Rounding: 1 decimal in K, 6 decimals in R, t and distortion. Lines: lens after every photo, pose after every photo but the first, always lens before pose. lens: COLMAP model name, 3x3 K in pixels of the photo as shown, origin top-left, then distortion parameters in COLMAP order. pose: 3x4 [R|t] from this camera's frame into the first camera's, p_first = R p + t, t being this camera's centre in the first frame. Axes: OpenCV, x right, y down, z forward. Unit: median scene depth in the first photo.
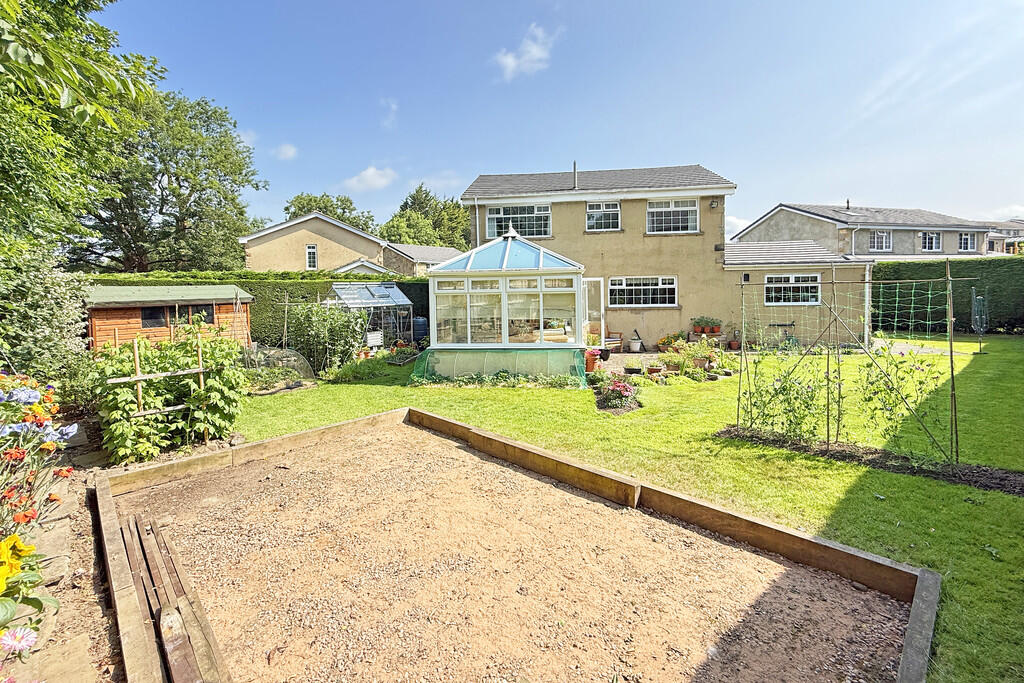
lens RADIAL K [[469.8, 0, 511.2], [0, 469.8, 338.2], [0, 0, 1]] dist [-0.001058, -0.000110]
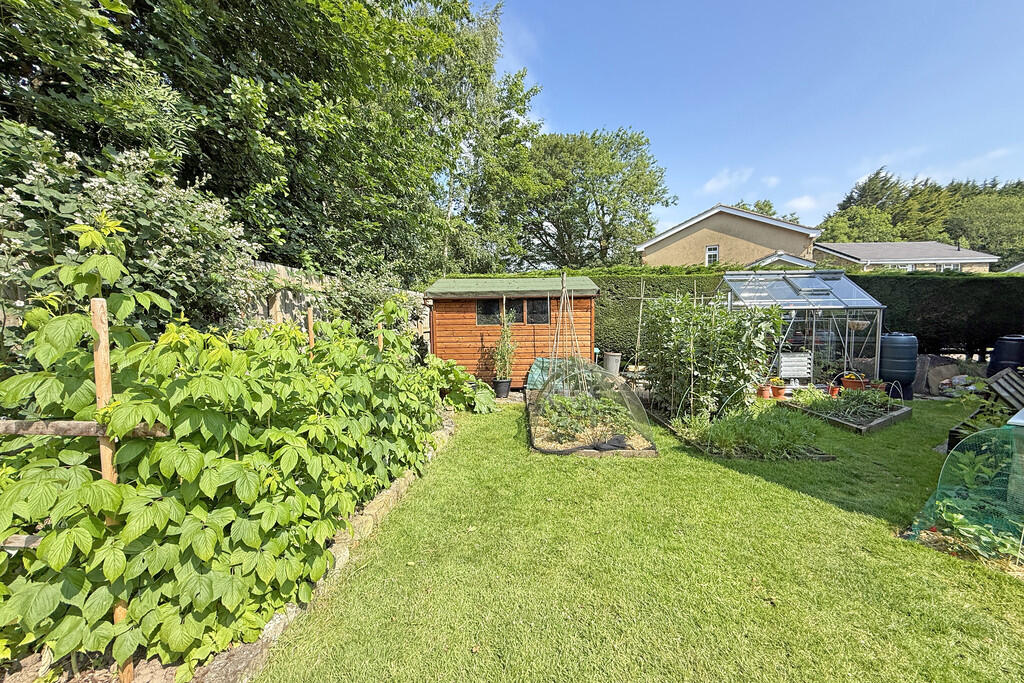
lens RADIAL K [[400.5, 0, 510.9], [0, 400.5, 324.0], [0, 0, 1]] dist [-0.001083, -0.000242]
pose [[0.626748, 0.031235, -0.778596, -0.128870], [-0.088033, 0.995637, -0.030923, -0.003644], [0.774233, 0.087923, 0.626763, 0.419007]]
